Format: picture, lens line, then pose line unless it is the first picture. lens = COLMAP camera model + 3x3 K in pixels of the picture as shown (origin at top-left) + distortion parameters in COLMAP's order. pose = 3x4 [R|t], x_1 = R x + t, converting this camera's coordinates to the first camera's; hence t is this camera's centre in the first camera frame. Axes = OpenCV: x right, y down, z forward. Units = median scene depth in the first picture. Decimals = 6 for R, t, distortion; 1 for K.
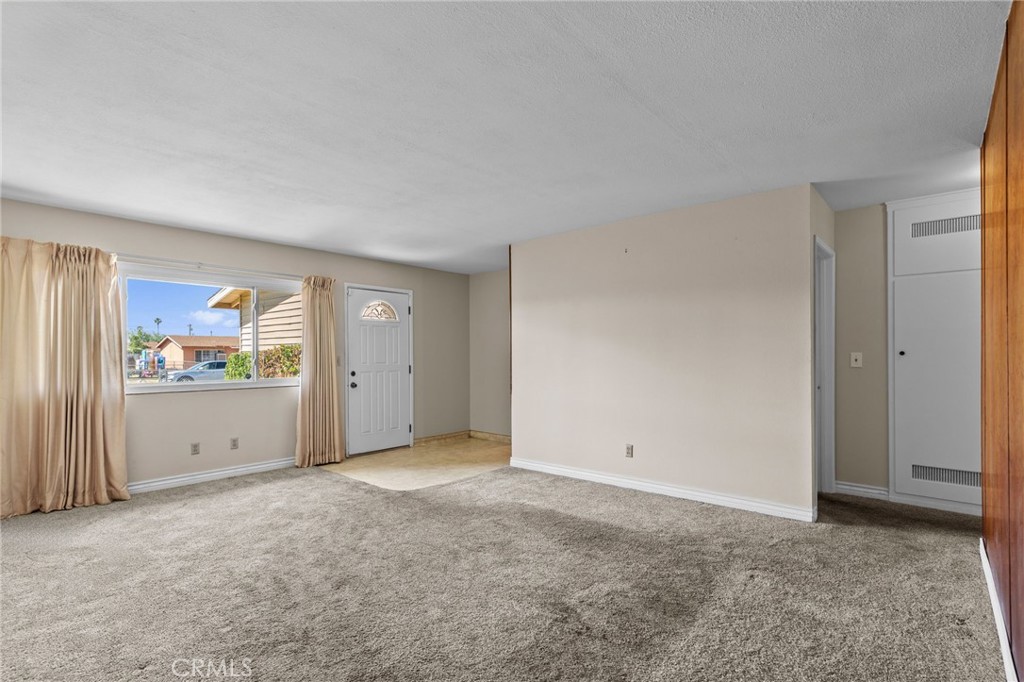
lens RADIAL K [[485.9, 0, 512.0], [0, 485.9, 341.0], [0, 0, 1]] dist [0.004984, 0.001023]
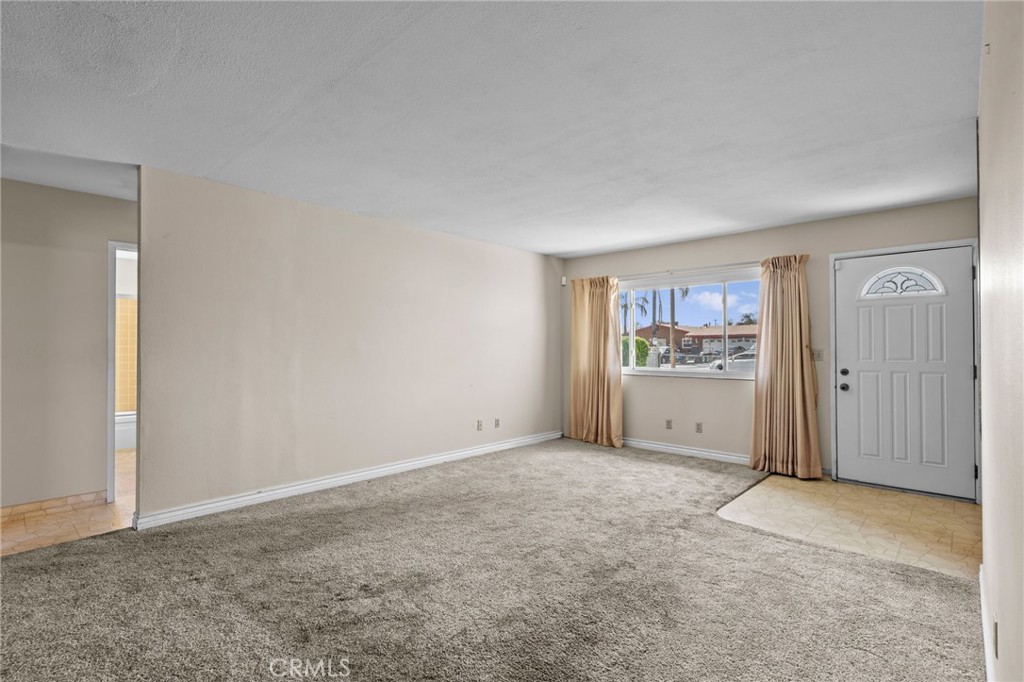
lens RADIAL K [[485.9, 0, 512.0], [0, 485.9, 341.0], [0, 0, 1]] dist [0.004984, 0.001023]
pose [[-0.026703, -0.005629, -0.999628, 0.631948], [0.030760, 0.999506, -0.006450, 0.011082], [0.999170, -0.030920, -0.026516, 0.717504]]
